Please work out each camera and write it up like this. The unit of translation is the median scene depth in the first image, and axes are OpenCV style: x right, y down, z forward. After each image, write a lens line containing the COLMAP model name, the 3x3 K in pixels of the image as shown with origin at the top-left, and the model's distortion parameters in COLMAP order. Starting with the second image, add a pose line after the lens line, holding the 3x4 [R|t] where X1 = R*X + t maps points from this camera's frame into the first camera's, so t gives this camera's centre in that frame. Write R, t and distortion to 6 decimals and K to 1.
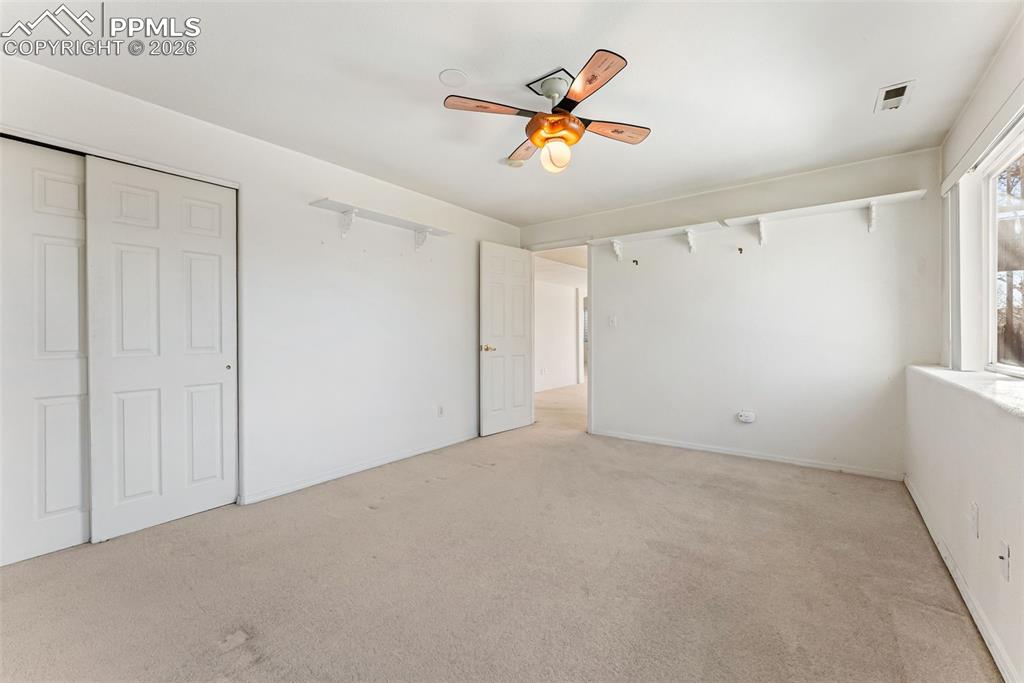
lens RADIAL K [[415.7, 0, 524.1], [0, 415.7, 338.7], [0, 0, 1]] dist [0.000757, 0.000182]
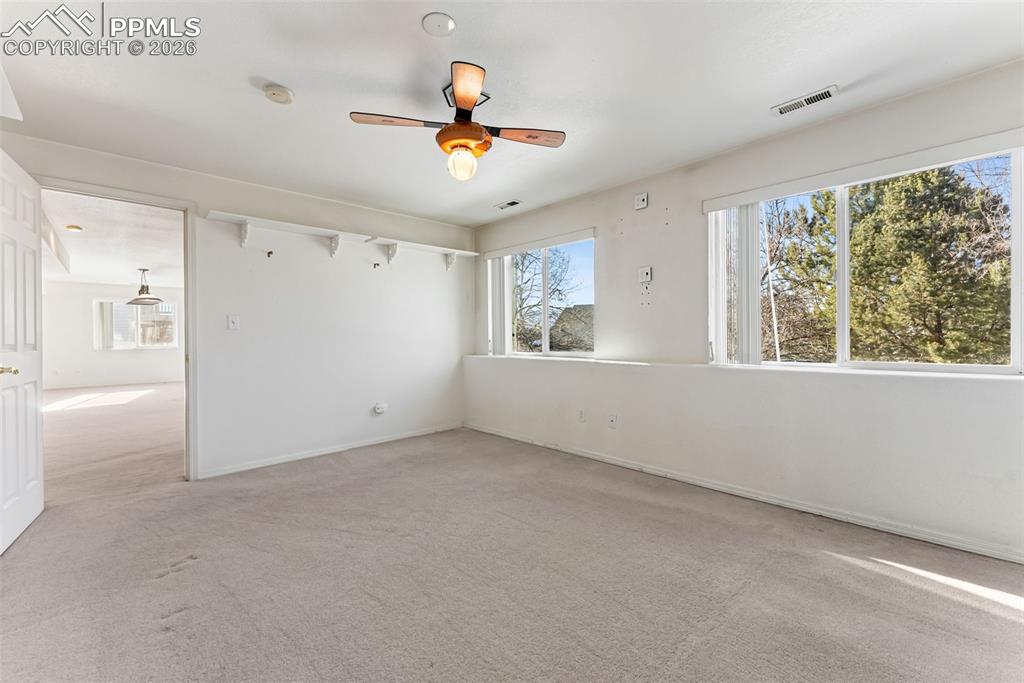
lens RADIAL K [[415.7, 0, 524.1], [0, 415.7, 338.7], [0, 0, 1]] dist [0.000757, 0.000182]
pose [[0.168572, -0.004626, 0.985679, -0.613024], [0.023970, 0.999712, 0.000592, 0.001560], [-0.985398, 0.023527, 0.168634, 0.448436]]
